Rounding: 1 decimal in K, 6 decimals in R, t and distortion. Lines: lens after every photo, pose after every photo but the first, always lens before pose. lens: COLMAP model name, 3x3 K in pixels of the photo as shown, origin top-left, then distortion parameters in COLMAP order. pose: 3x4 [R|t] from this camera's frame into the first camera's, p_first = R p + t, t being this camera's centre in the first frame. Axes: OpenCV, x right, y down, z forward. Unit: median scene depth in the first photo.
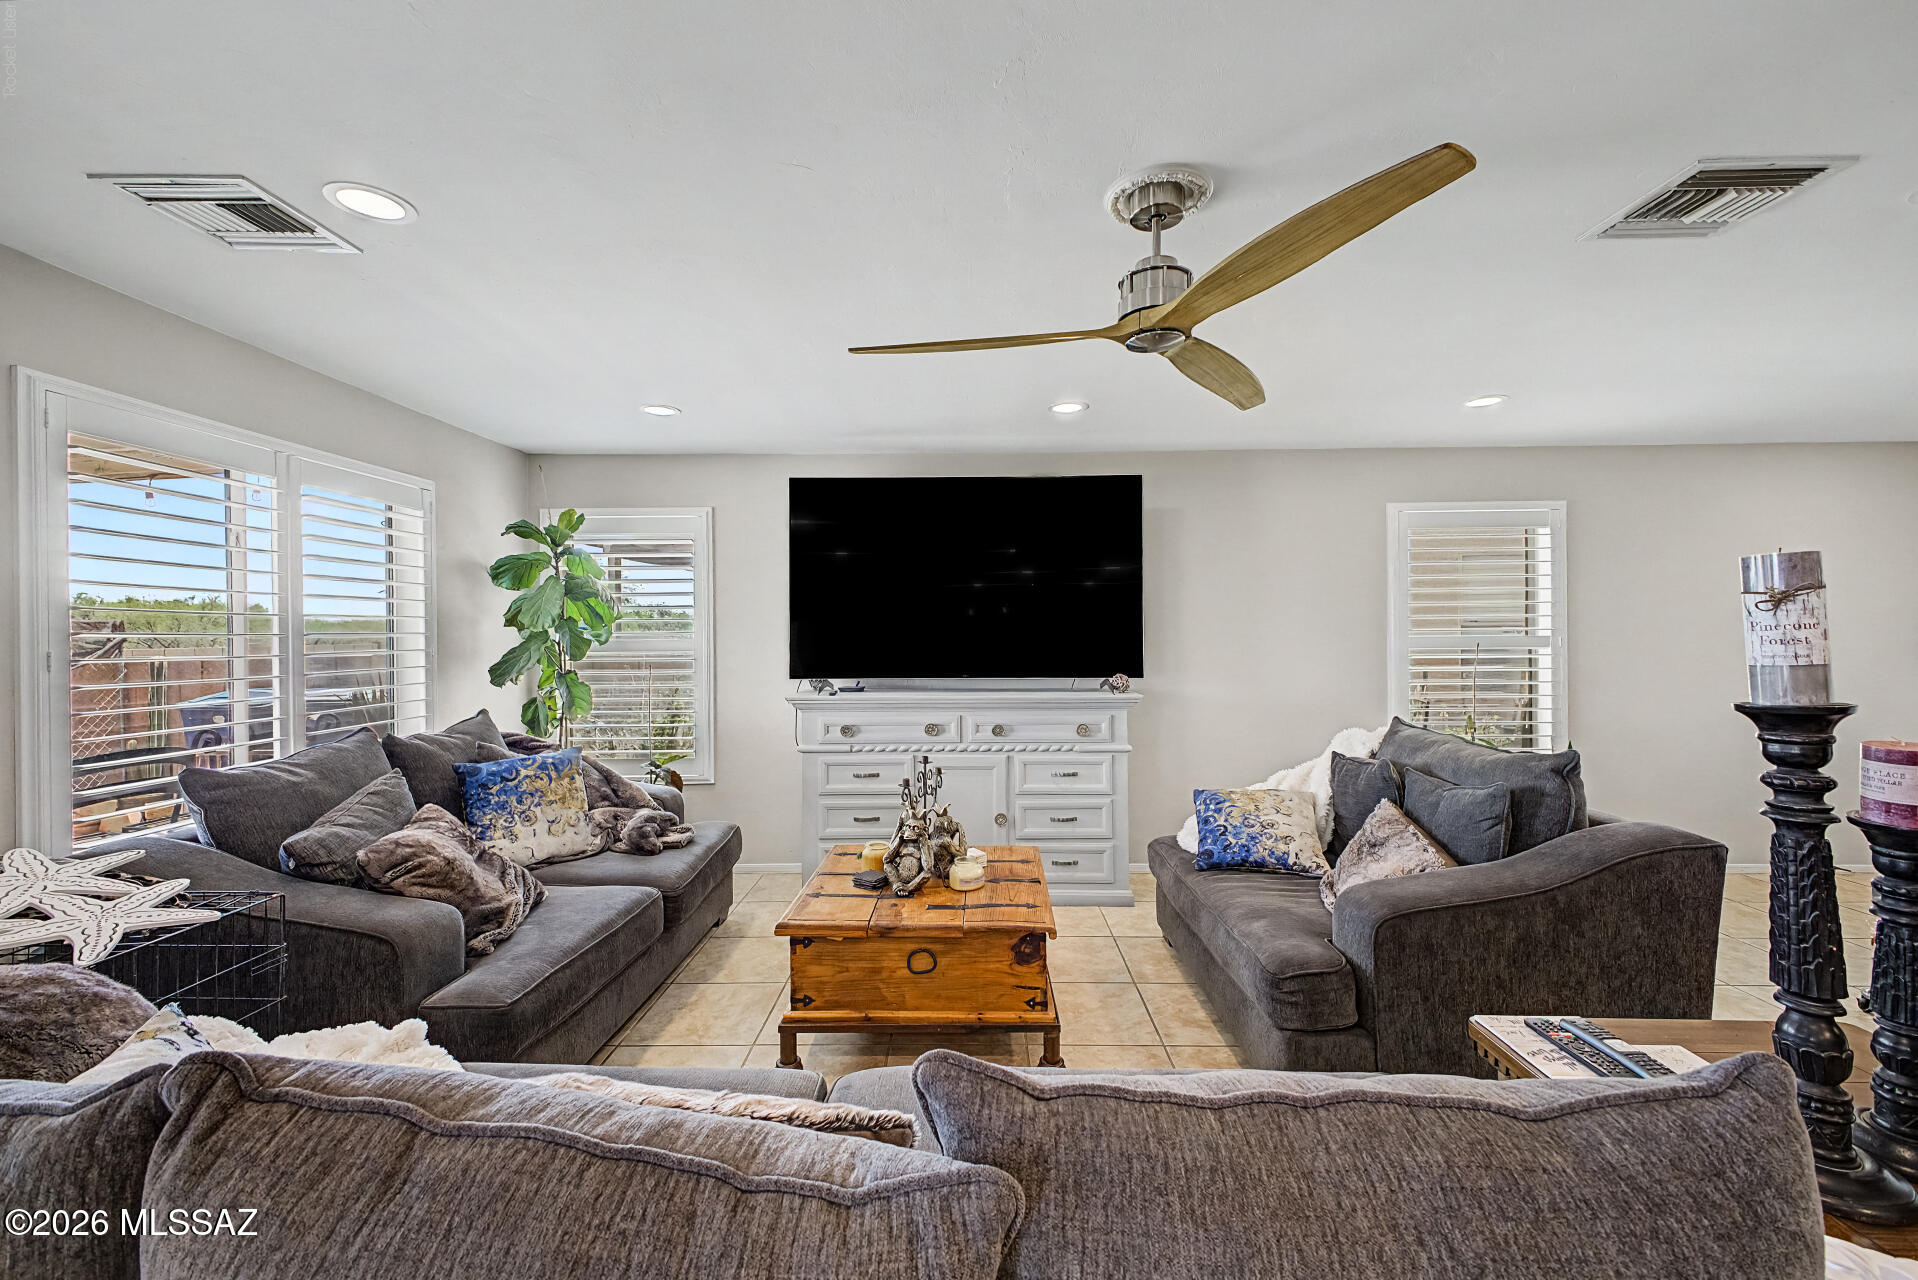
lens RADIAL K [[769.0, 0, 969.3], [0, 769.0, 631.8], [0, 0, 1]] dist [0.002623, 0.000181]
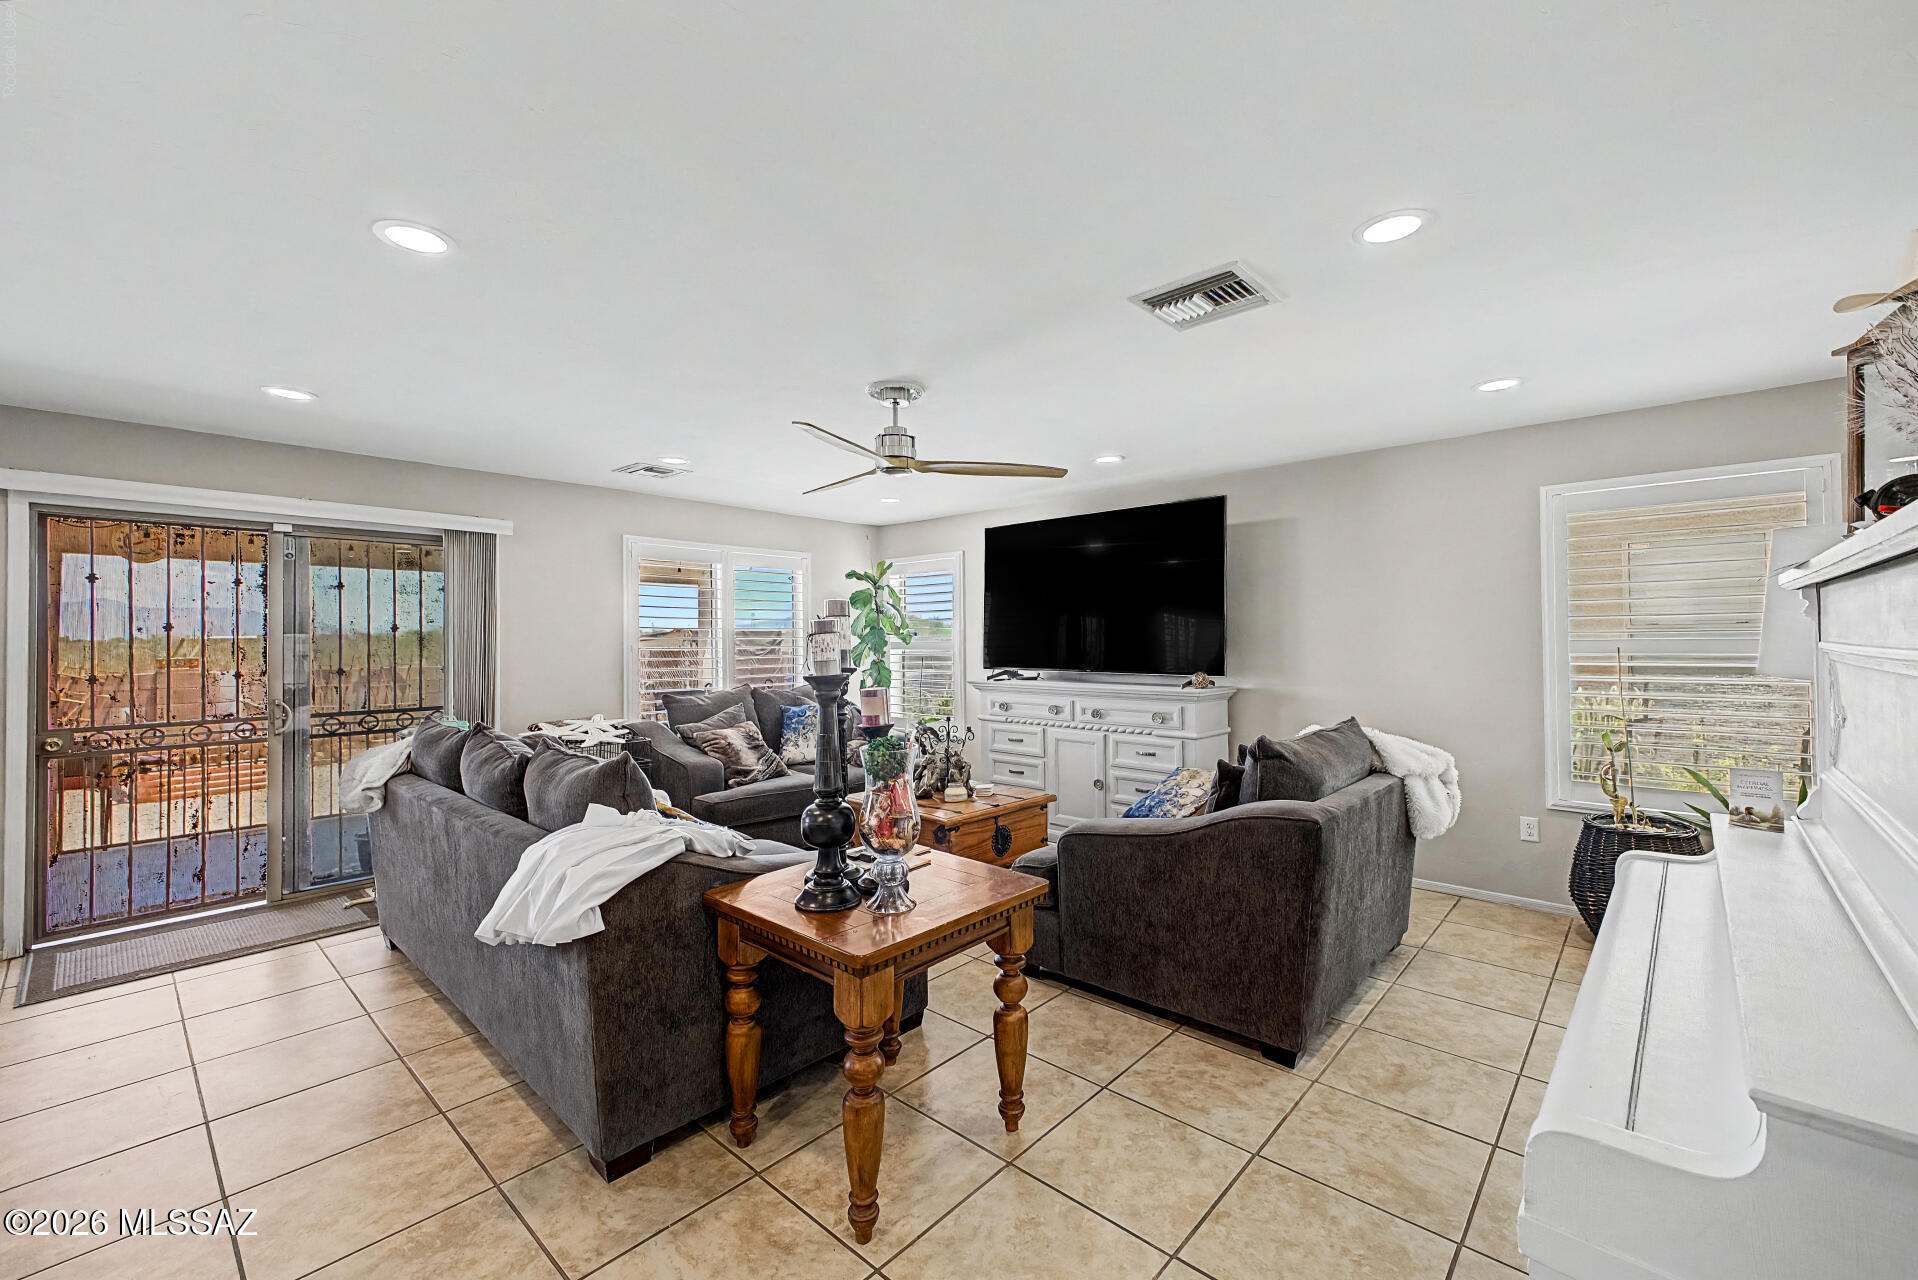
lens RADIAL K [[769.0, 0, 969.3], [0, 769.0, 631.8], [0, 0, 1]] dist [0.002623, 0.000181]
pose [[0.742110, -0.006054, -0.670251, 0.728197], [0.002410, 0.999977, -0.006364, 0.001041], [0.670274, 0.003108, 0.742108, -0.081034]]
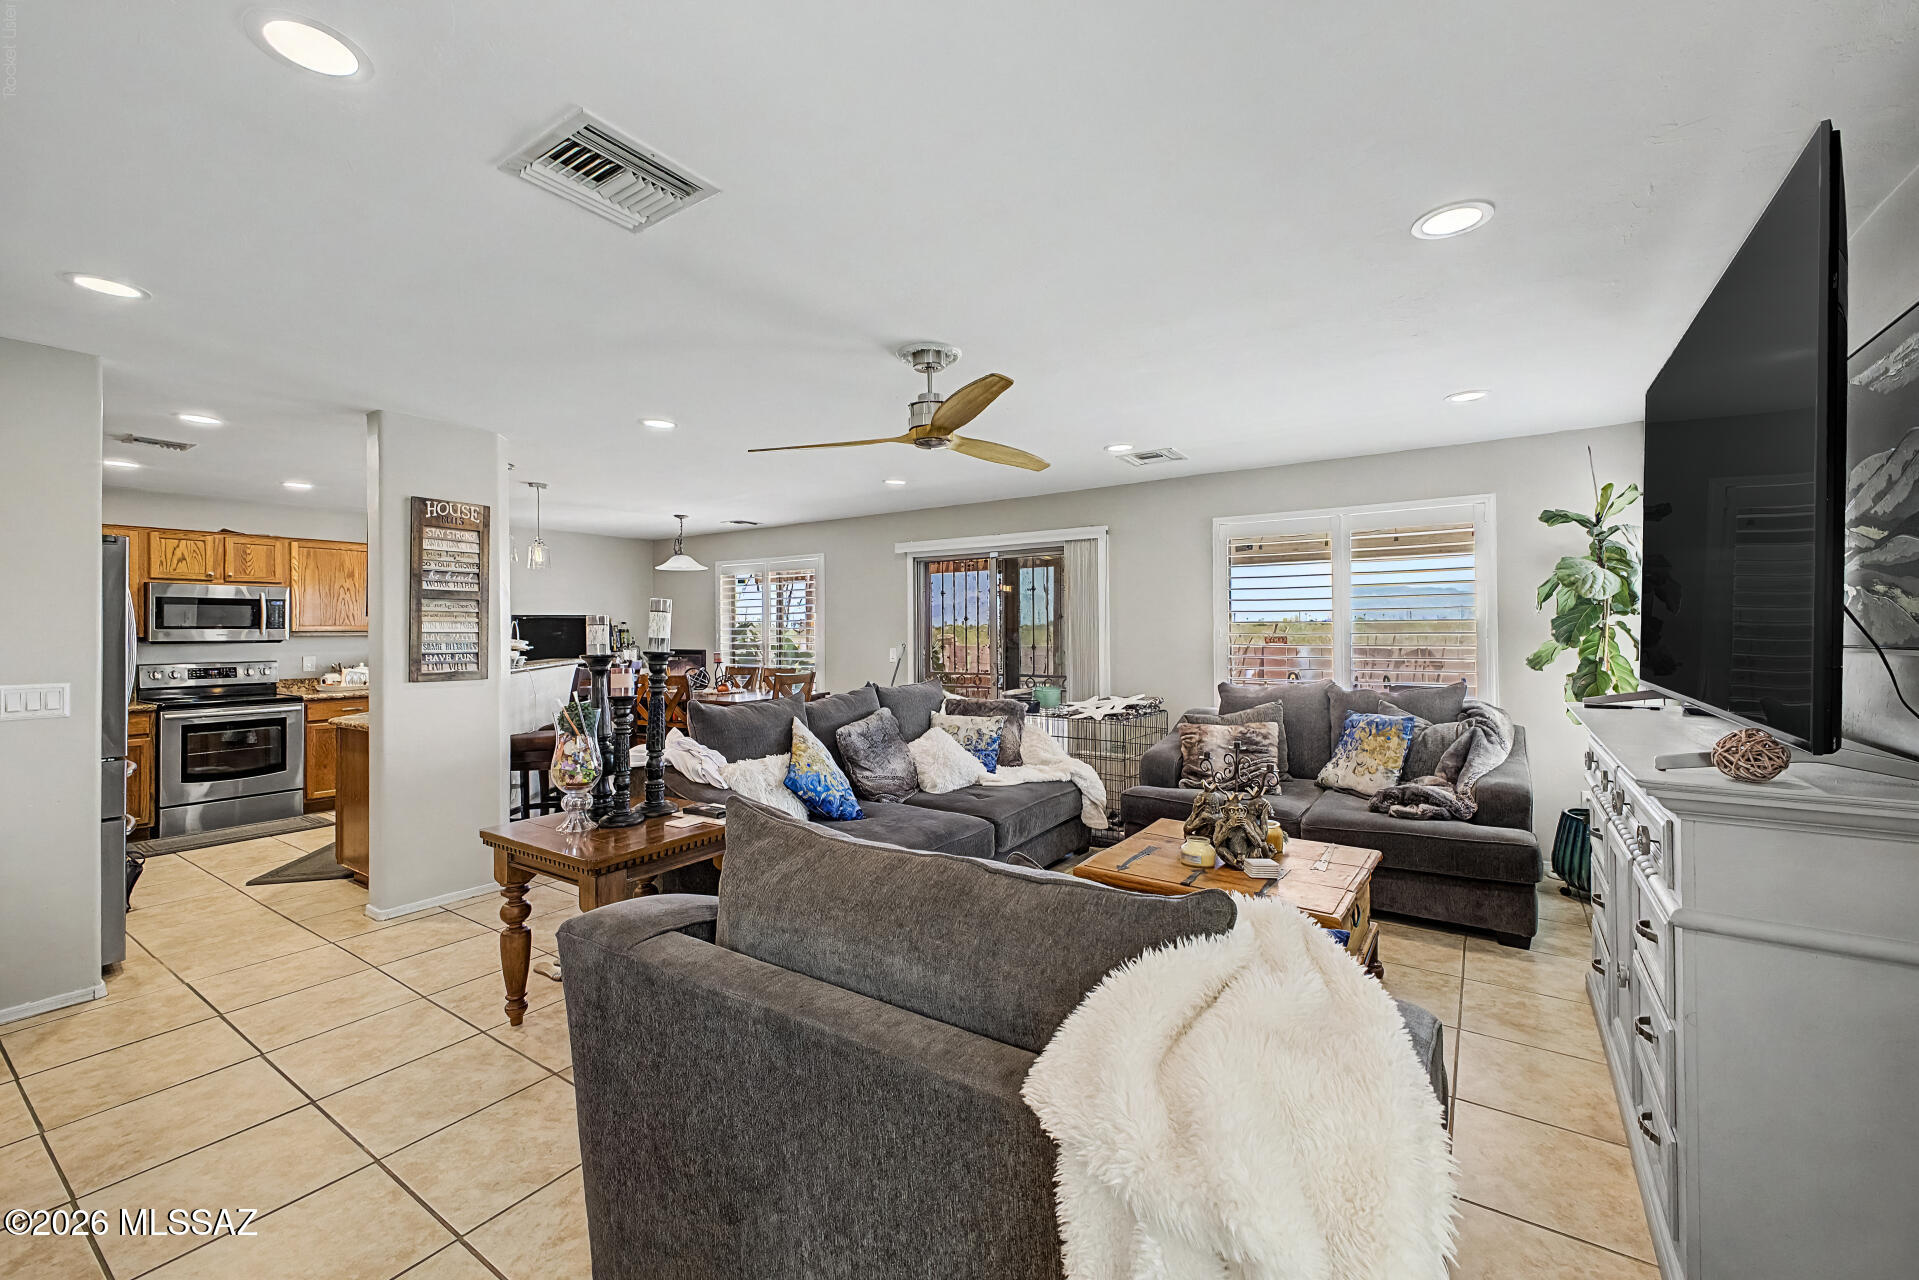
lens RADIAL K [[769.4, 0, 969.8], [0, 769.4, 631.8], [0, 0, 1]] dist [0.002623, 0.000181]
pose [[-0.557265, 0.011299, -0.830258, 0.720355], [0.008001, 0.999934, 0.008238, 0.001282], [0.830296, -0.002052, -0.557318, 0.904697]]
